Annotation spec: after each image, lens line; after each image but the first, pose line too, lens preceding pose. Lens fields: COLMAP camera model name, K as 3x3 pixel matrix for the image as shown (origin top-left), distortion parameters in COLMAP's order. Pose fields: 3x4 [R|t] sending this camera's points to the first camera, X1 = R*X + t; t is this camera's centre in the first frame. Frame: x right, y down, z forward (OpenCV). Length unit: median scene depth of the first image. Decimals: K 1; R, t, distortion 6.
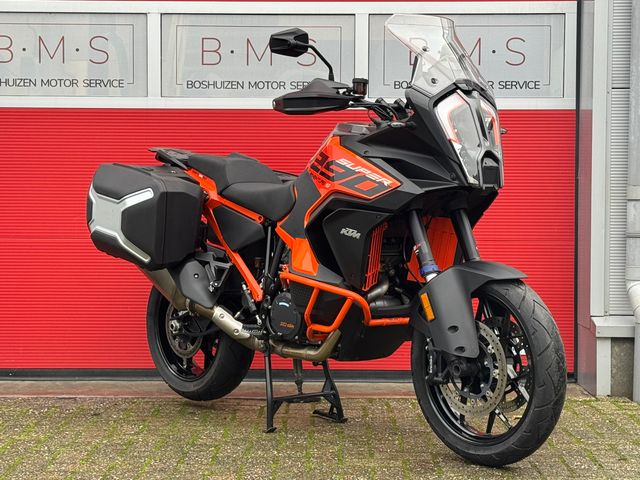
lens RADIAL K [[1367.5, 0, 317.2], [0, 1367.5, 225.0], [0, 0, 1]] dist [0.138832, 0.137226]
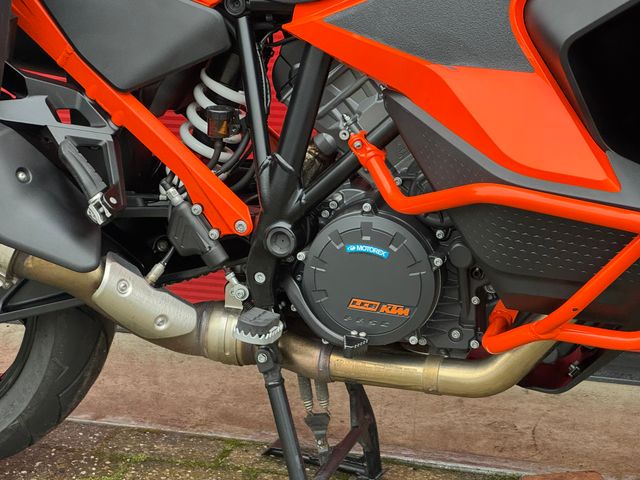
lens RADIAL K [[1434.9, 0, 320.0], [0, 1434.9, 240.0], [0, 0, 1]] dist [-0.027128, 0.357556]
pose [[0.842285, -0.141596, 0.520102, -0.239752], [0.013456, 0.970104, 0.242316, -0.035090], [-0.538865, -0.197100, 0.819009, 0.765191]]
